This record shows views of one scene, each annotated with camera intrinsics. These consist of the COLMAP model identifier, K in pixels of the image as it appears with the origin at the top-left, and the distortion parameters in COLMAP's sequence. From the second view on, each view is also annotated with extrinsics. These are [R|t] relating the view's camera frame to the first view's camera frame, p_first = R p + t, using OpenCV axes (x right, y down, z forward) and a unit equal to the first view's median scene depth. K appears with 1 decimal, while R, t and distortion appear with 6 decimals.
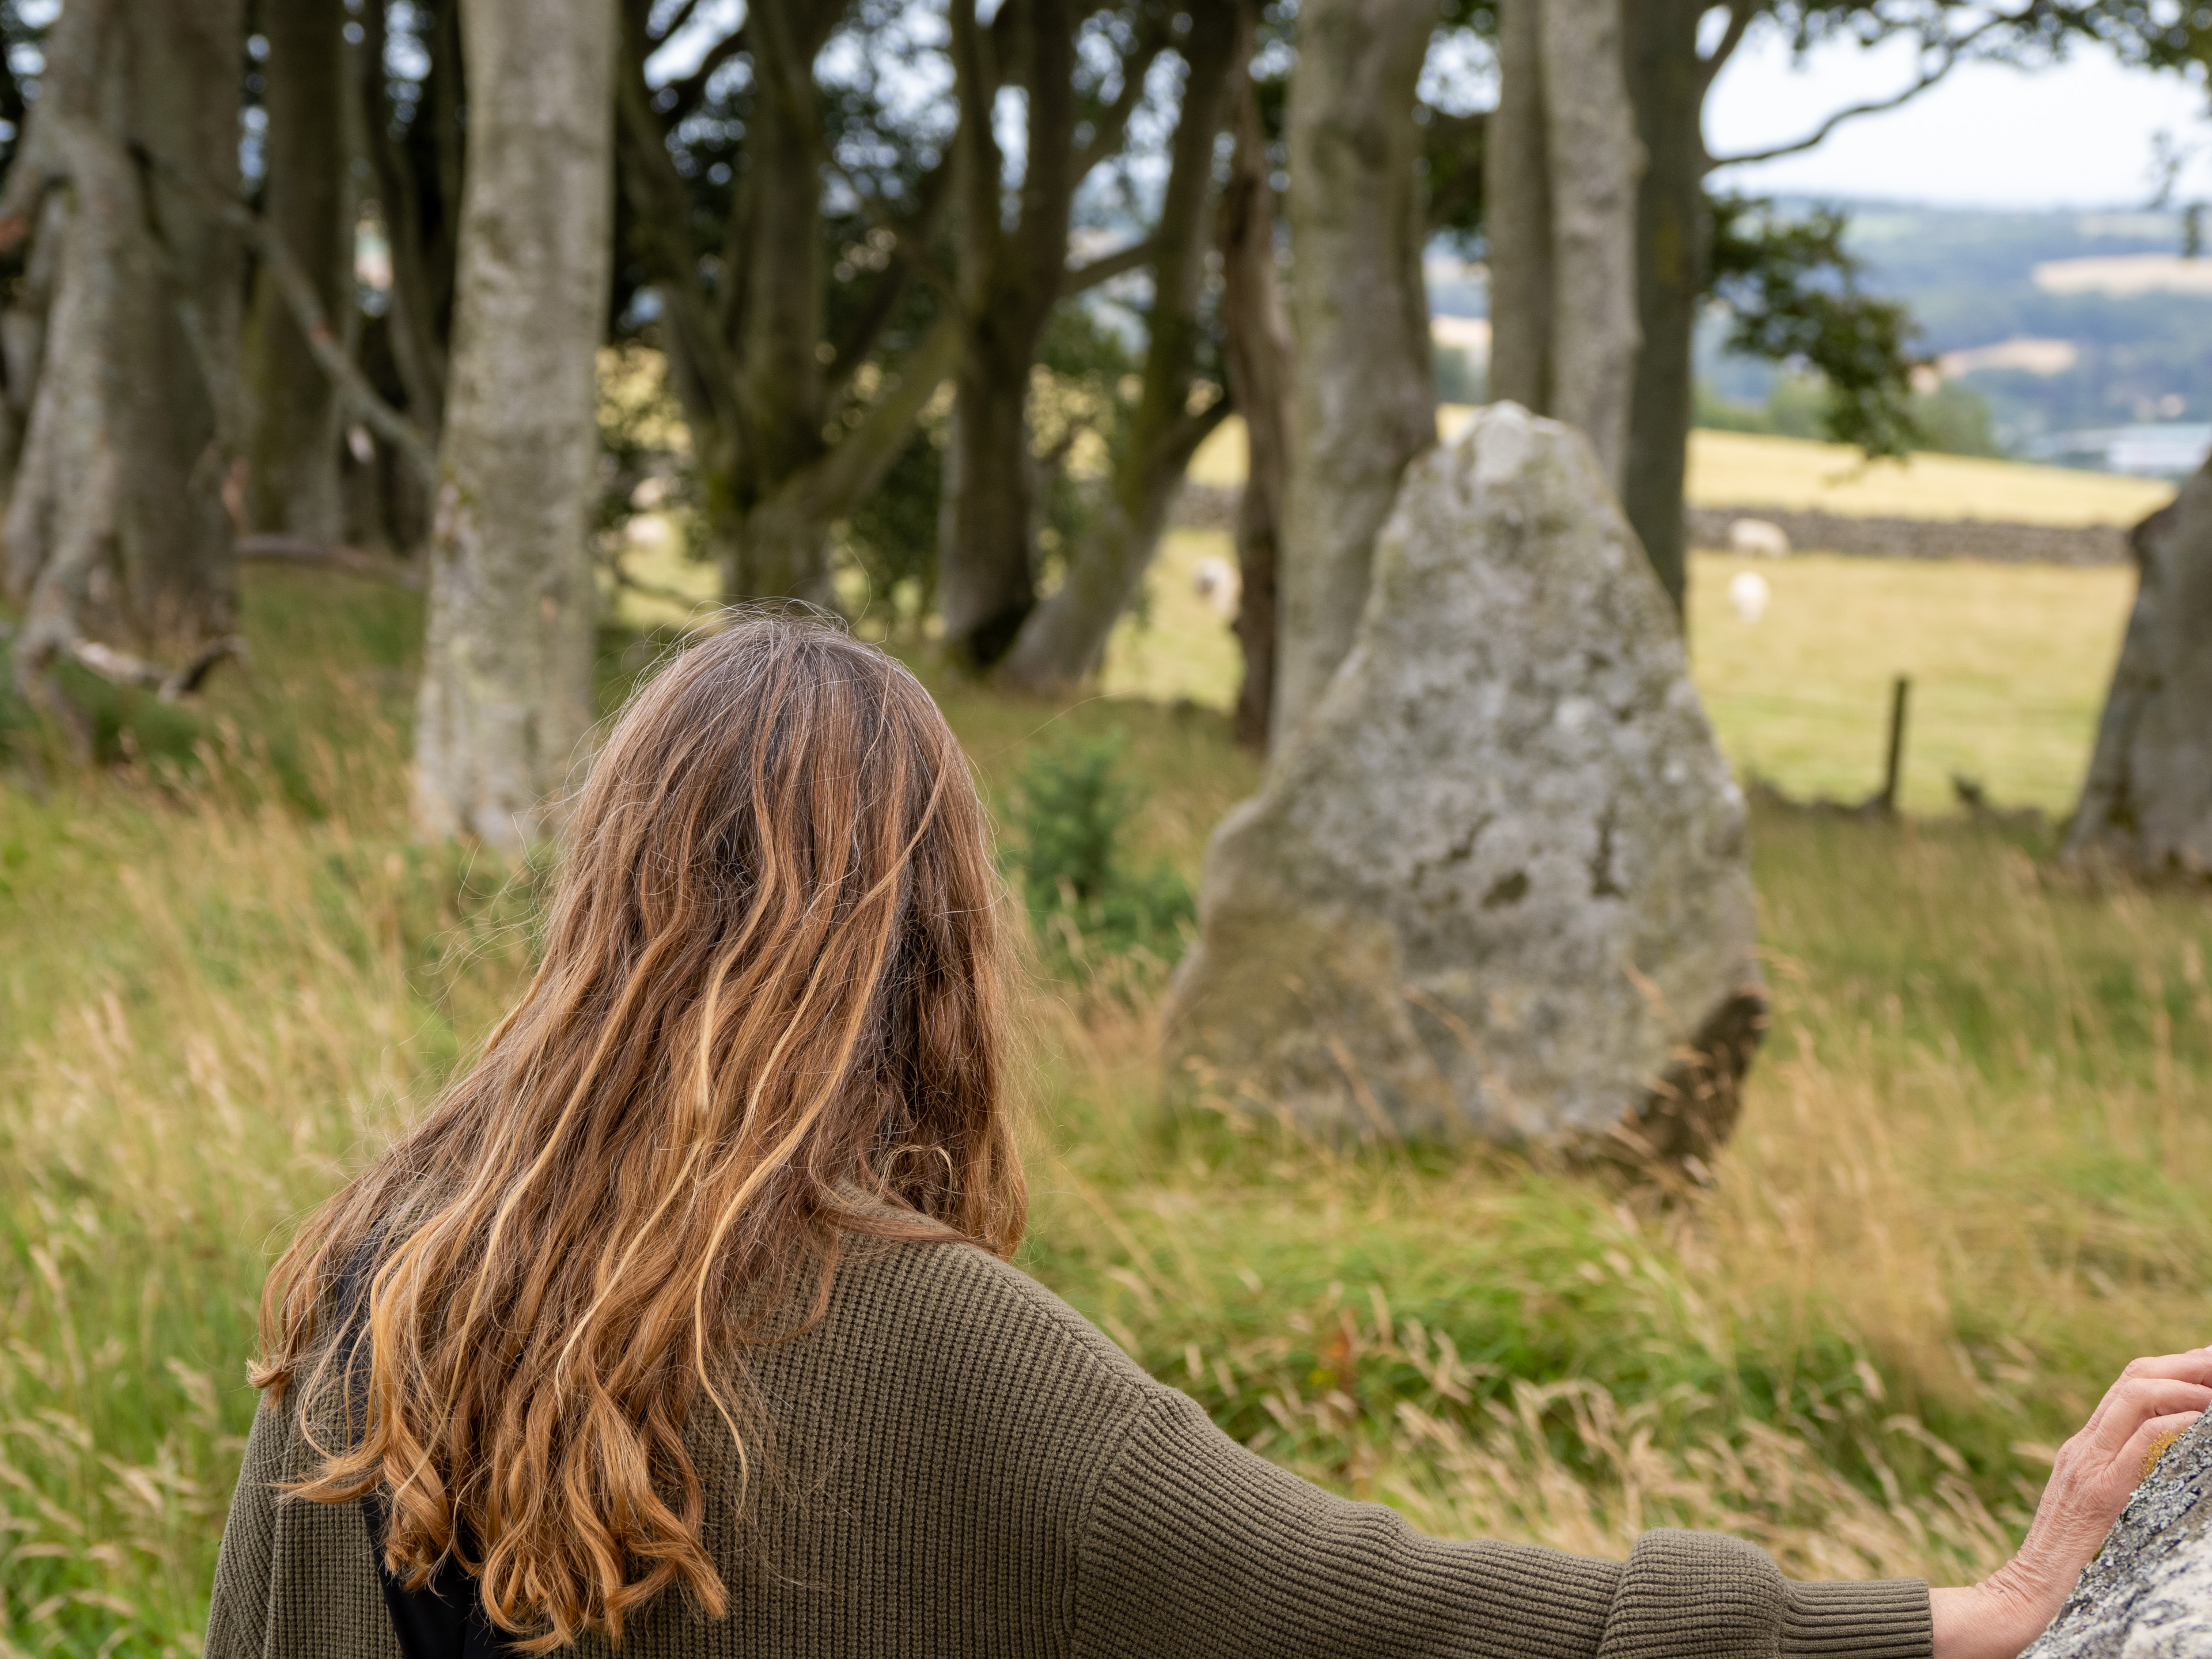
lens RADIAL K [[6782.2, 0, 1106.0], [0, 6782.2, 829.5], [0, 0, 1]] dist [0.172514, 1.346219]
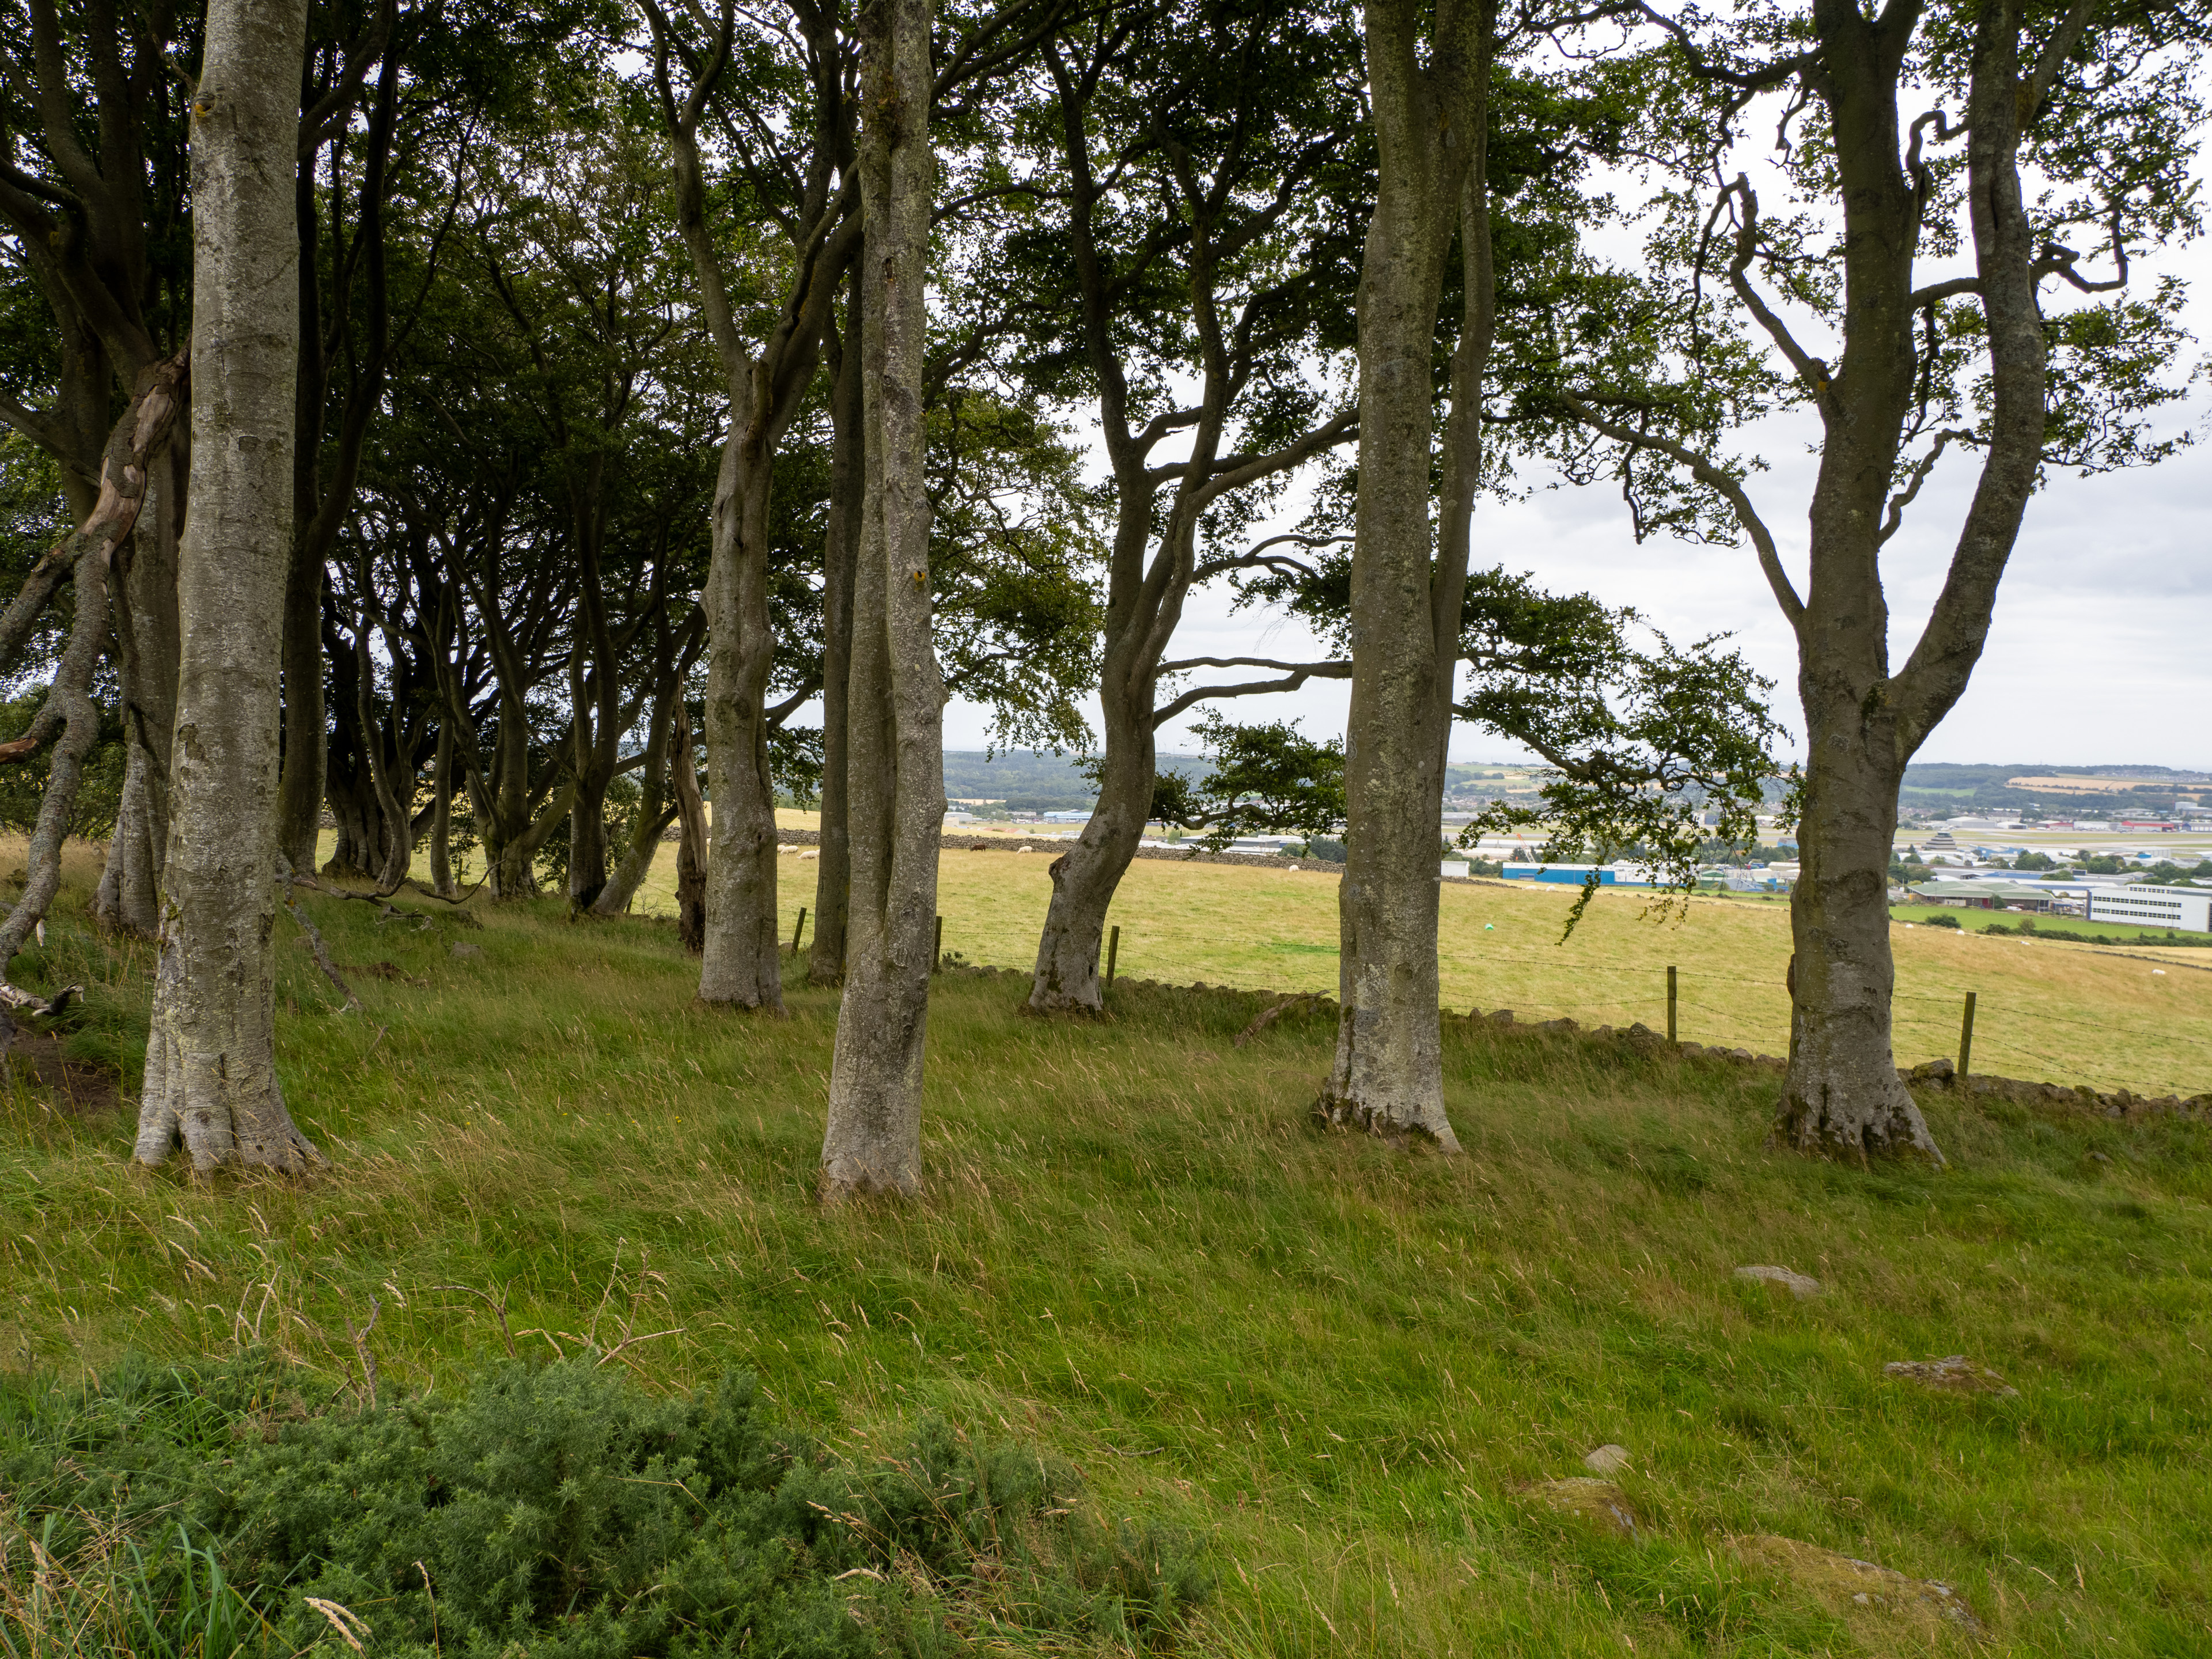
lens RADIAL K [[1731.6, 0, 1106.0], [0, 1731.6, 829.5], [0, 0, 1]] dist [-0.013654, -0.000003]
pose [[0.964724, -0.011708, 0.263003, 0.002306], [0.023588, 0.998837, -0.042058, -0.023077], [-0.262204, 0.046778, 0.963878, 0.286379]]
